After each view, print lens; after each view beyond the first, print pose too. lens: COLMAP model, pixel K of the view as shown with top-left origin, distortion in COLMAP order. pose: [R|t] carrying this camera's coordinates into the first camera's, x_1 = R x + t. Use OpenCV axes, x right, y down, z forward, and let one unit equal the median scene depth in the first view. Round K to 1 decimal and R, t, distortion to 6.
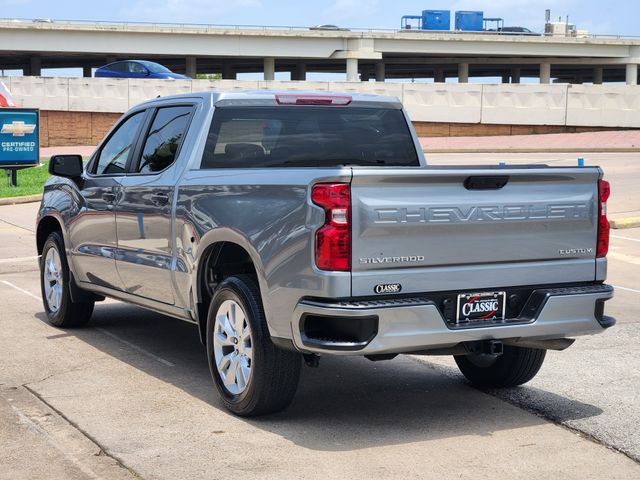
lens RADIAL K [[1240.4, 0, 316.8], [0, 1240.4, 236.2], [0, 0, 1]] dist [0.052621, 0.000000]
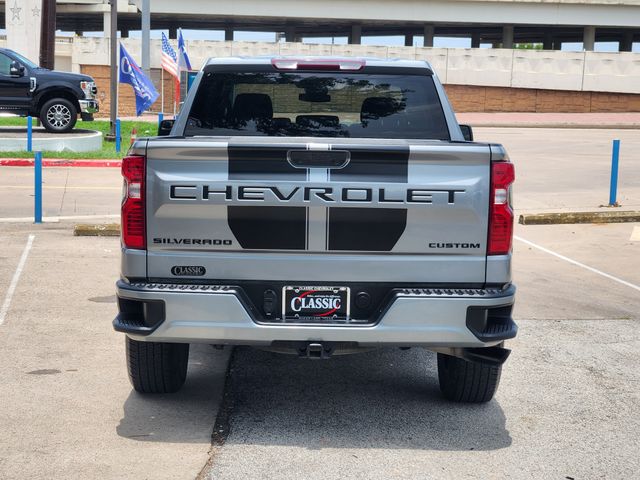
lens RADIAL K [[1240.4, 0, 317.9], [0, 1240.4, 241.6], [0, 0, 1]] dist [0.052621, 0.000000]
pose [[0.891089, 0.064782, -0.449181, 0.515594], [-0.053641, 0.997856, 0.037500, -0.017960], [0.450647, -0.009321, 0.892653, 0.227901]]
